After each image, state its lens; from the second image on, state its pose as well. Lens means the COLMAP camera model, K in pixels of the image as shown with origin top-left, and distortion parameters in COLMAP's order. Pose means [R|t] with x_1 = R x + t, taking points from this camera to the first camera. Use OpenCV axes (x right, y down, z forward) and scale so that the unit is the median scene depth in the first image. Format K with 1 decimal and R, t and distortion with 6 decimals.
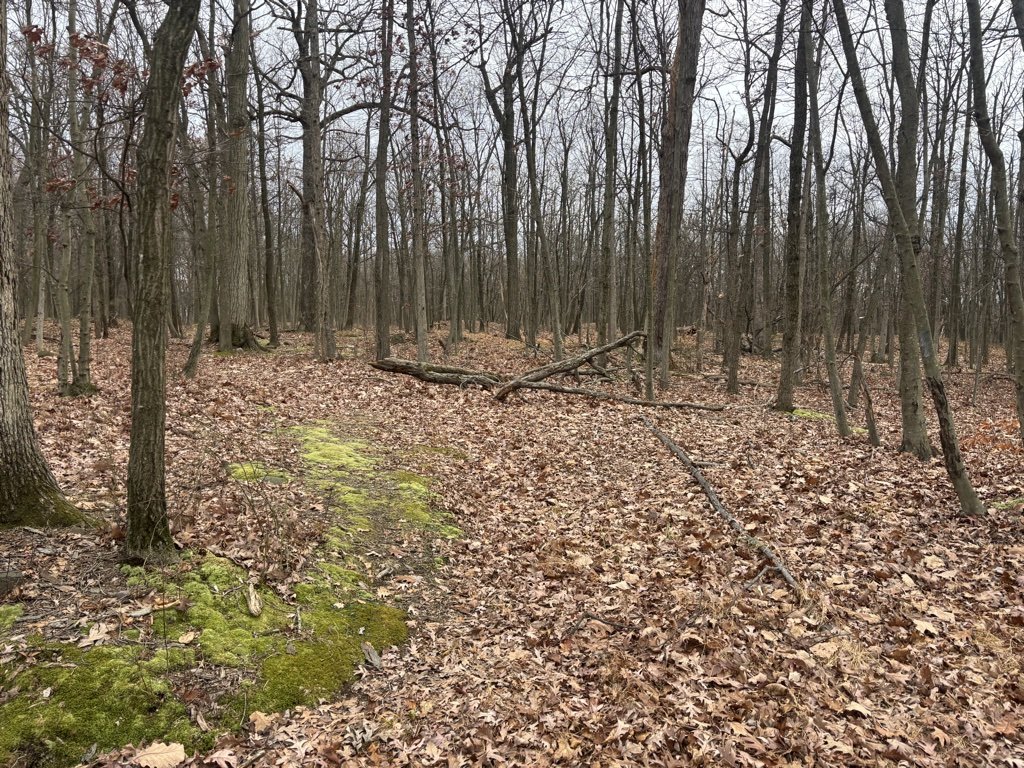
lens RADIAL K [[781.0, 0, 512.8], [0, 781.0, 387.8], [0, 0, 1]] dist [0.059380, -0.061252]
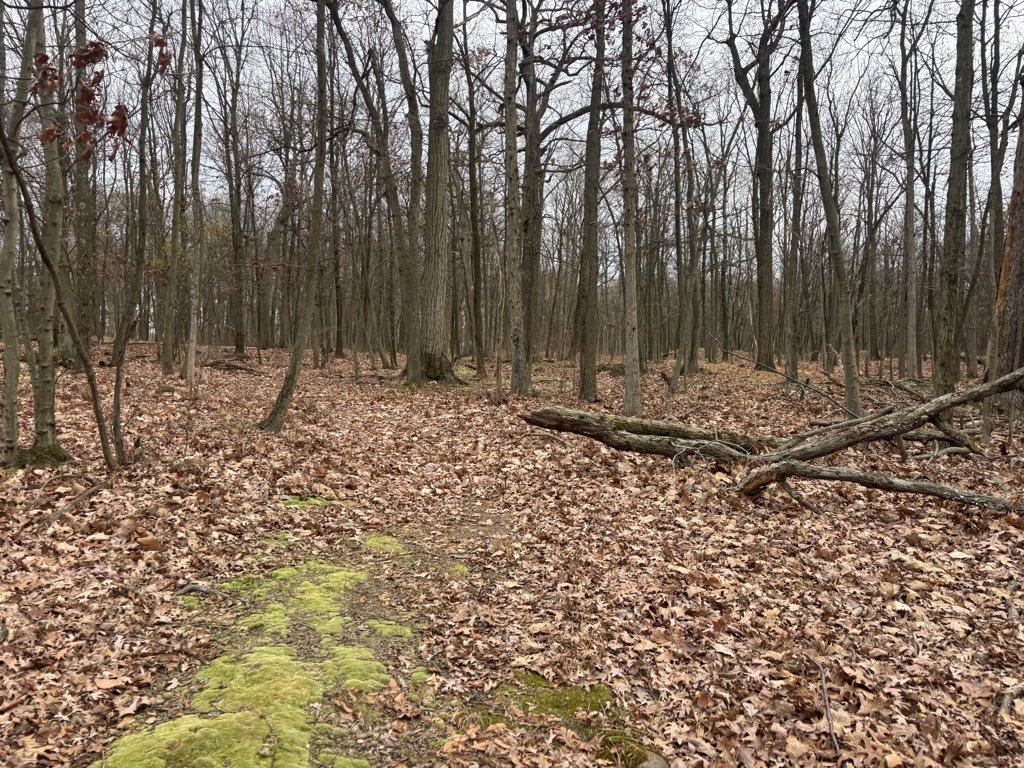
lens RADIAL K [[781.0, 0, 507.2], [0, 781.0, 384.8], [0, 0, 1]] dist [0.059380, -0.061252]
pose [[0.951422, 0.009996, -0.307729, -0.004160], [-0.022638, 0.999039, -0.037541, -0.014500], [0.307058, 0.042683, 0.950733, 0.197609]]
